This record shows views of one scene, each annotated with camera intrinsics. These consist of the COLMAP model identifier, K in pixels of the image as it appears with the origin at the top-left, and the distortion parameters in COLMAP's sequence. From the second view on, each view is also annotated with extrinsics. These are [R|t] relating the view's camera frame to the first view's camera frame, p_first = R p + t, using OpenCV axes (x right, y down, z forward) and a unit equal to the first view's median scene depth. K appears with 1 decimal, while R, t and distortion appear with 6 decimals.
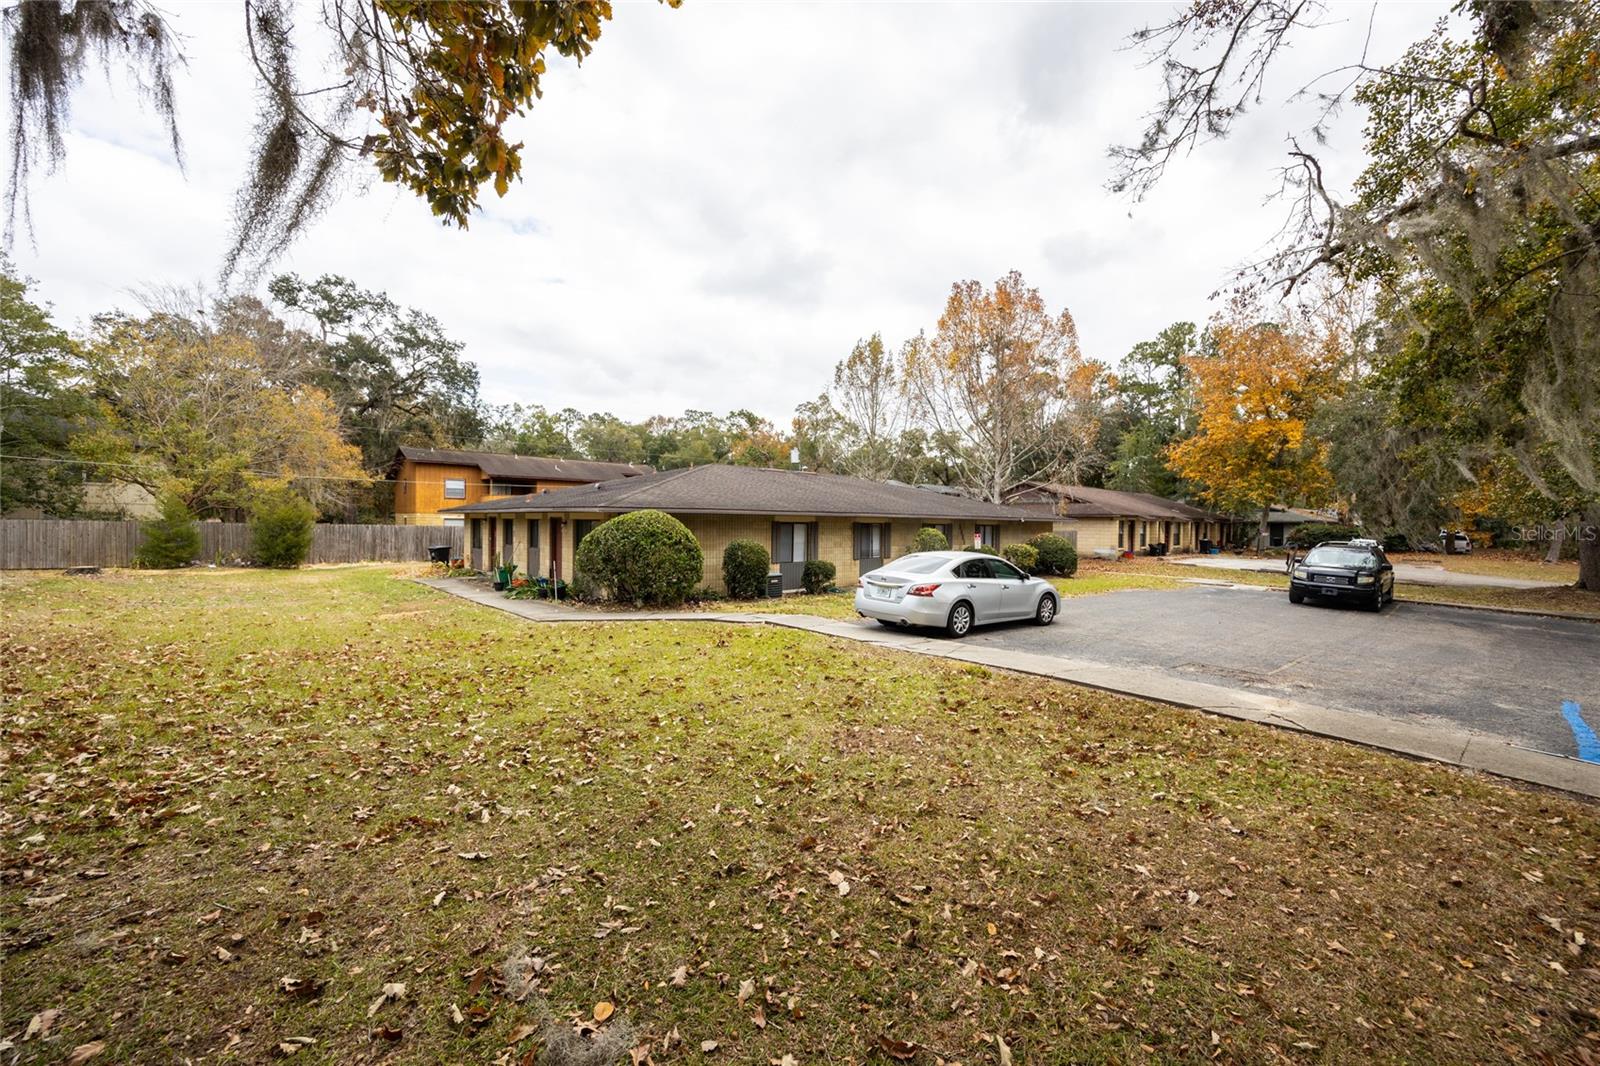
lens RADIAL K [[643.4, 0, 809.6], [0, 643.4, 518.9], [0, 0, 1]] dist [0.001853, 0.000309]
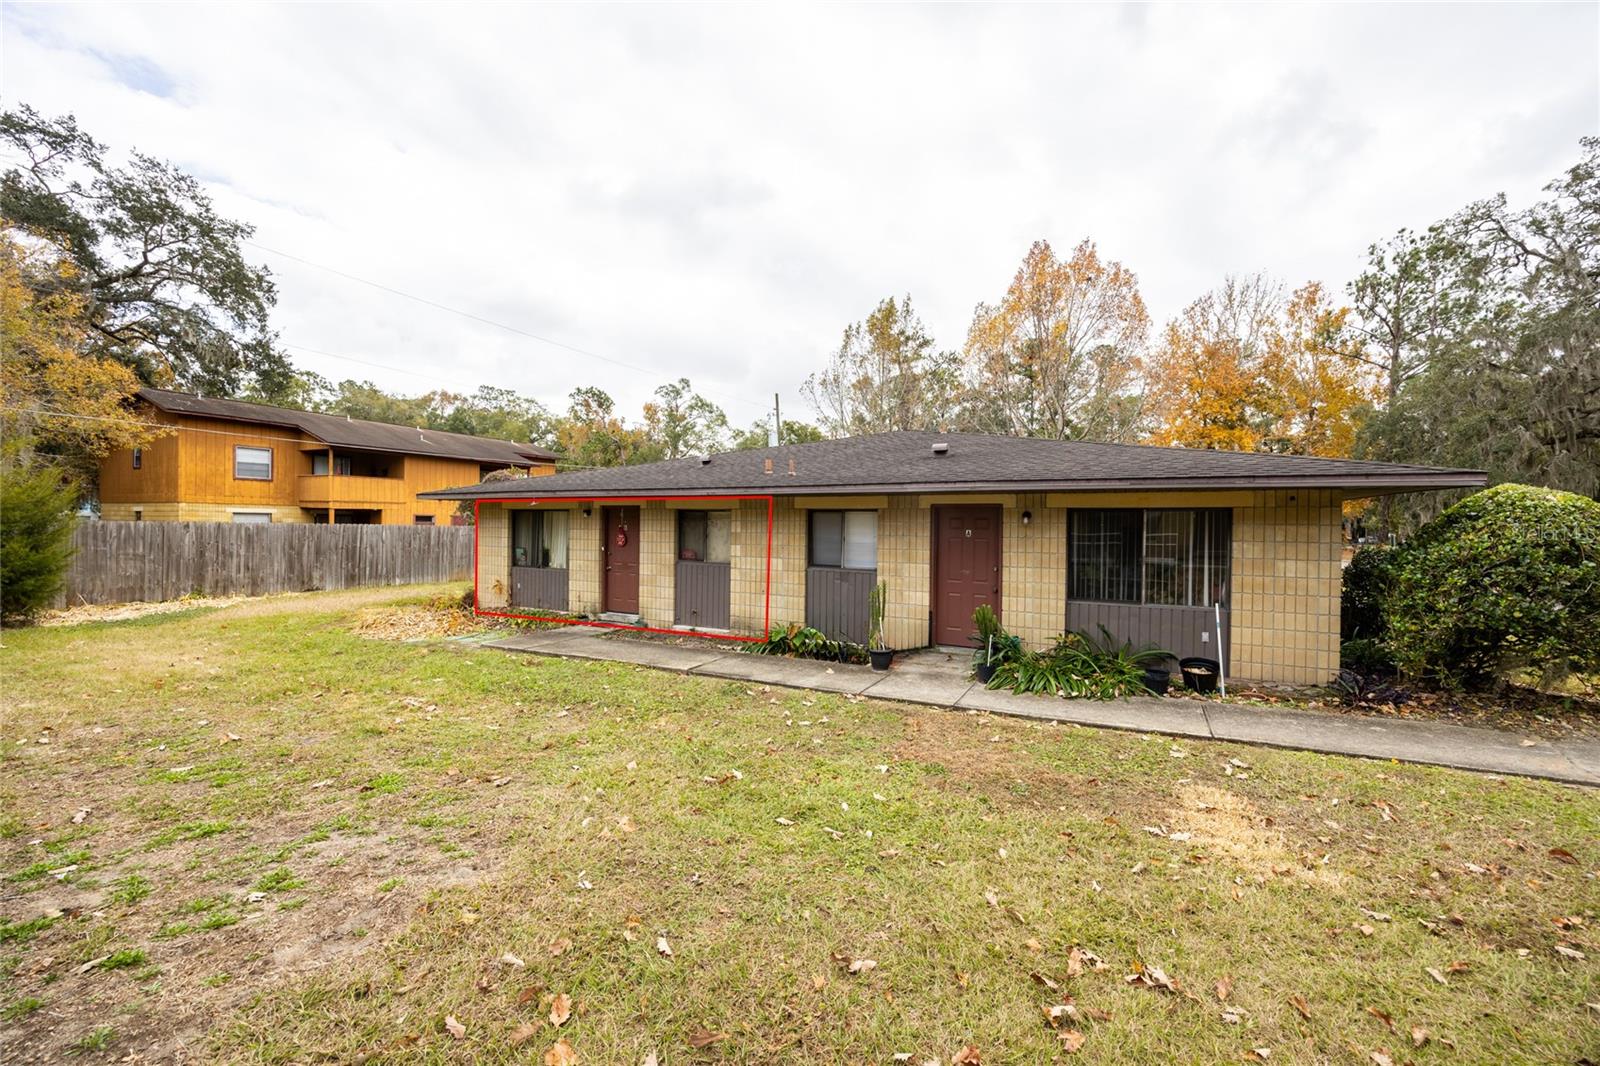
lens RADIAL K [[618.8, 0, 800.0], [0, 618.8, 533.0], [0, 0, 1]] dist [-0.014310, 0.000395]
pose [[0.922054, -0.003125, 0.387050, -0.364337], [-0.005091, 0.999783, 0.020201, 0.005013], [-0.387029, -0.020597, 0.921838, 0.329947]]
